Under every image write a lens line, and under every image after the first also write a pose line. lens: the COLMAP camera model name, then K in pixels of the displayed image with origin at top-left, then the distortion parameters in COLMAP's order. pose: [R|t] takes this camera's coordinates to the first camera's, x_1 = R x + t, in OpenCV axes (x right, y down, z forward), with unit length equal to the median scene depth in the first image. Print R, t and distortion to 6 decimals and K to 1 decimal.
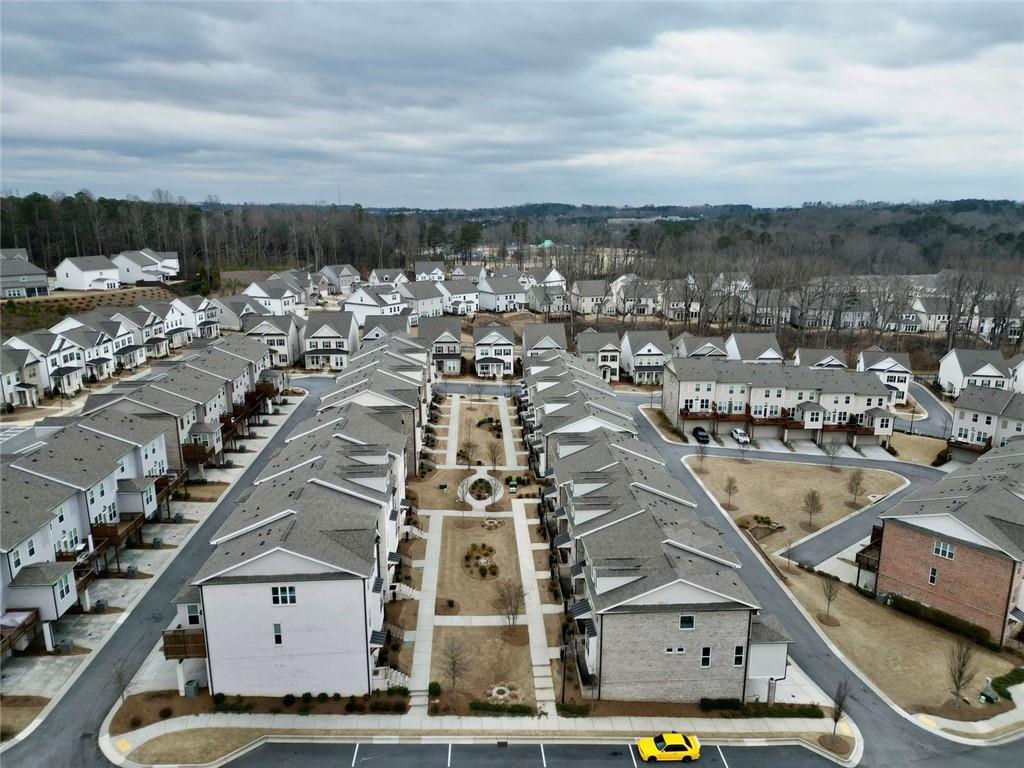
lens RADIAL K [[710.2, 0, 513.3], [0, 710.2, 380.5], [0, 0, 1]] dist [0.061697, -0.049108]
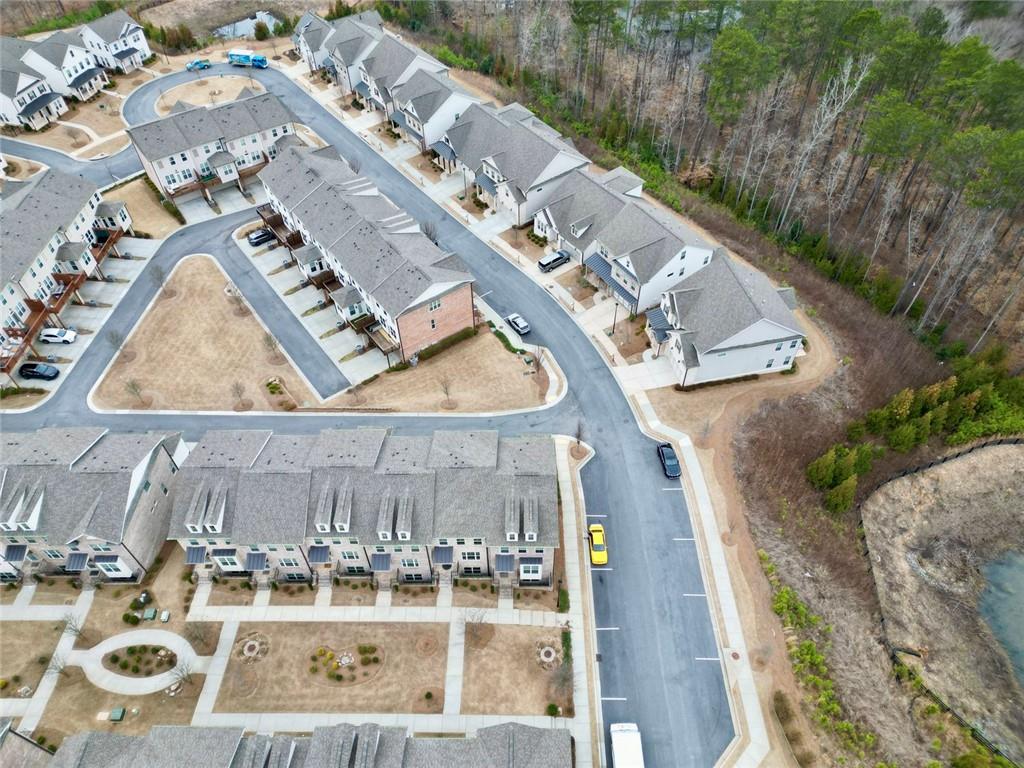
lens RADIAL K [[710.2, 0, 512.5], [0, 710.2, 383.7], [0, 0, 1]] dist [0.061697, -0.049108]
pose [[0.063930, -0.749667, 0.658720, -0.248568], [0.244573, 0.651711, 0.717954, -0.388116], [-0.967521, 0.115206, 0.225012, 0.387795]]
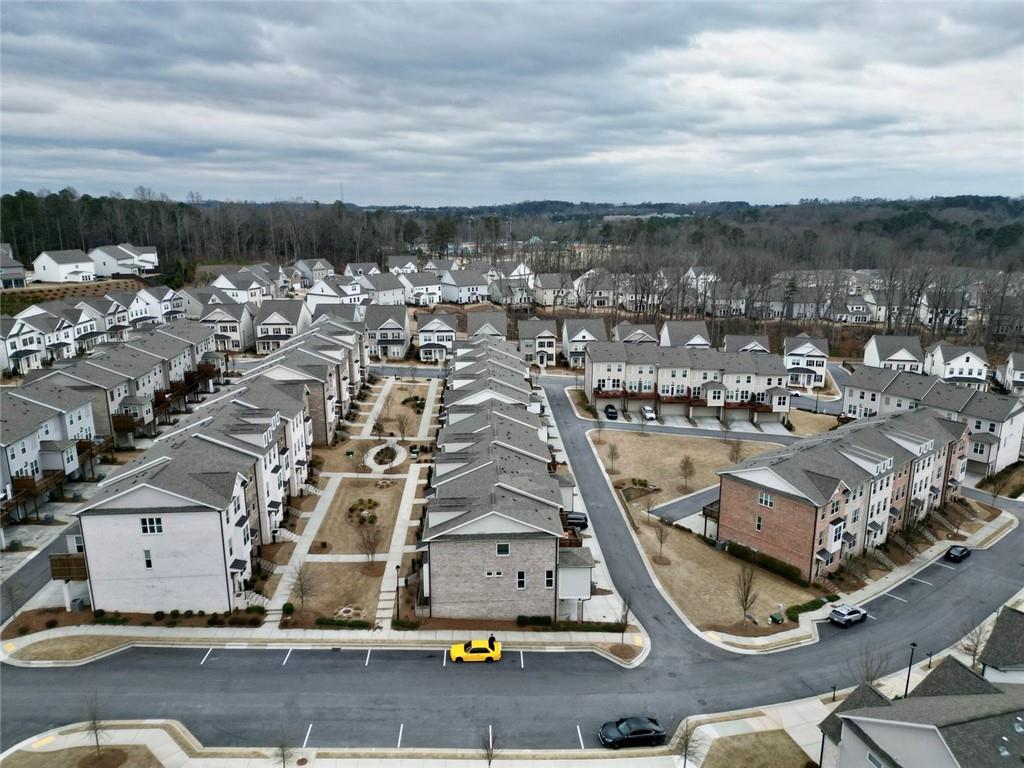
lens RADIAL K [[710.2, 0, 512.2], [0, 710.2, 379.7], [0, 0, 1]] dist [0.061697, -0.049108]
pose [[0.999972, -0.000663, -0.007445, 0.137453], [0.000676, 0.999998, 0.001801, 0.029086], [0.007444, -0.001806, 0.999971, -0.085876]]
